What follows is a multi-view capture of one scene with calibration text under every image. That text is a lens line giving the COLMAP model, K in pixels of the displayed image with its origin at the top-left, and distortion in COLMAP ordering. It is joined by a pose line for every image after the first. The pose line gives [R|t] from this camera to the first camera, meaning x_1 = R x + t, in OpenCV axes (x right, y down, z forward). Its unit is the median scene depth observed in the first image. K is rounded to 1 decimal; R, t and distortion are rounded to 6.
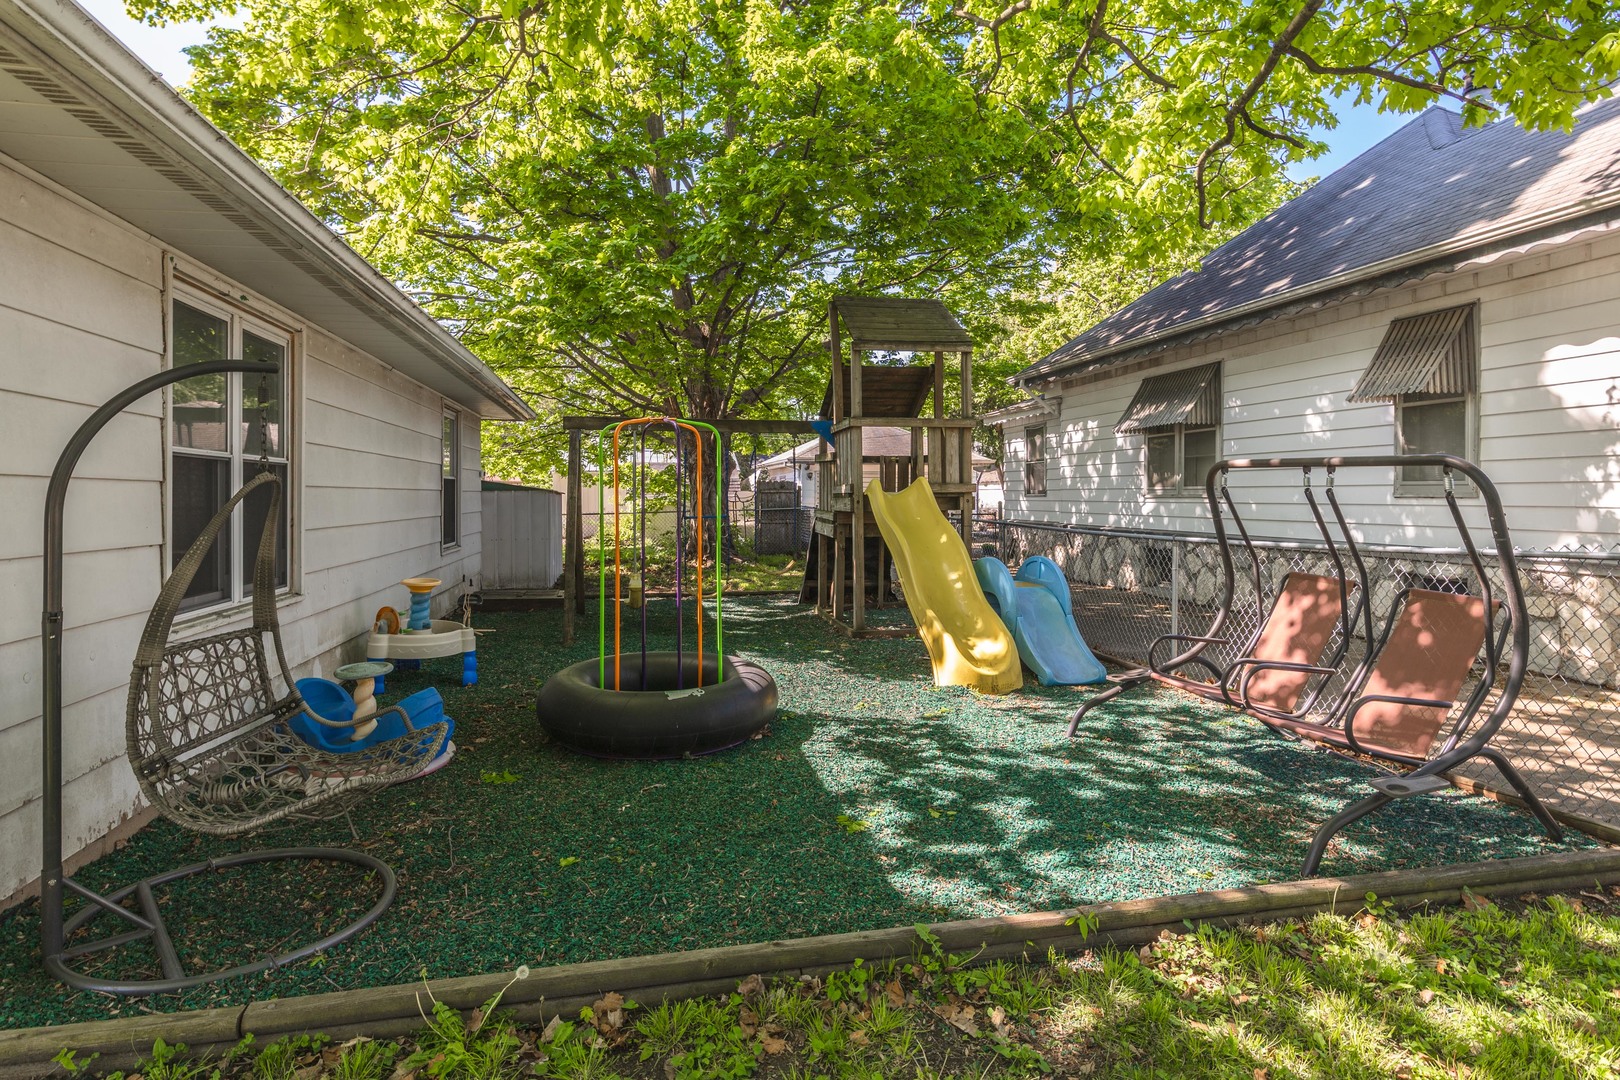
lens RADIAL K [[873.0, 0, 810.0], [0, 873.0, 540.0], [0, 0, 1]] dist [-0.004829, -0.000904]
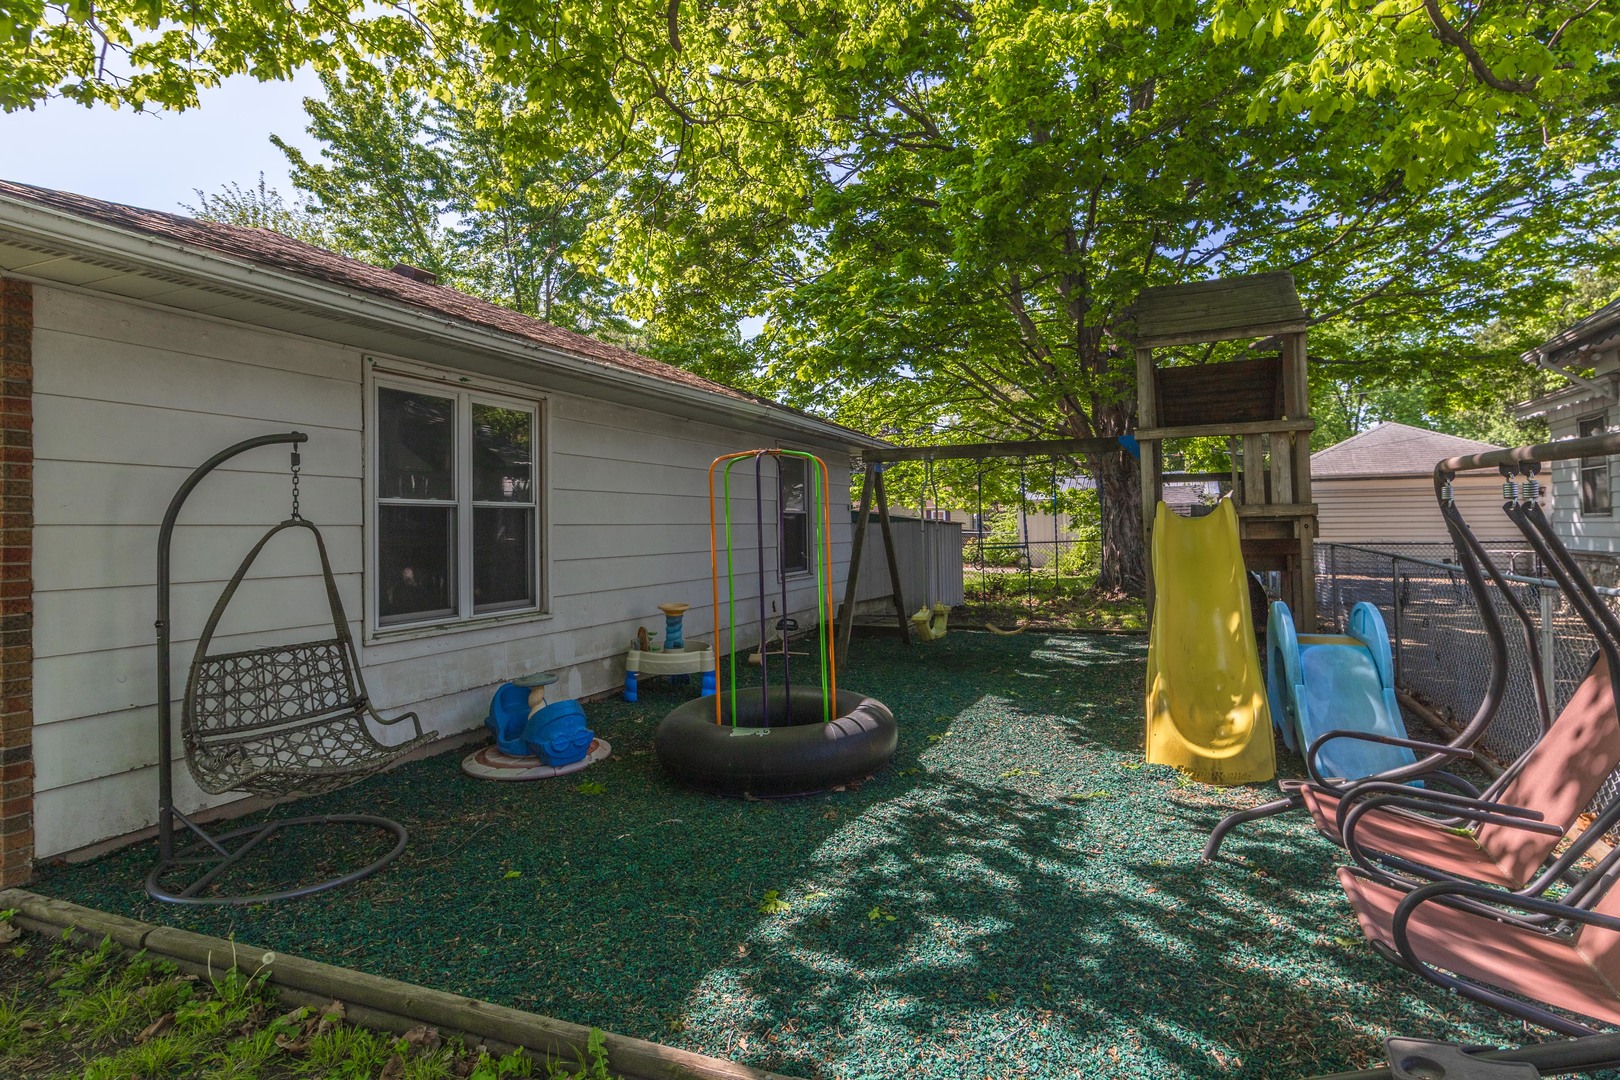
lens RADIAL K [[861.9, 0, 810.0], [0, 861.9, 540.0], [0, 0, 1]] dist [0.001998, -0.000732]
pose [[0.823292, -0.007287, -0.567571, 0.579591], [-0.010961, 0.999527, -0.028733, -0.014218], [0.567512, 0.029877, 0.822823, 0.301145]]
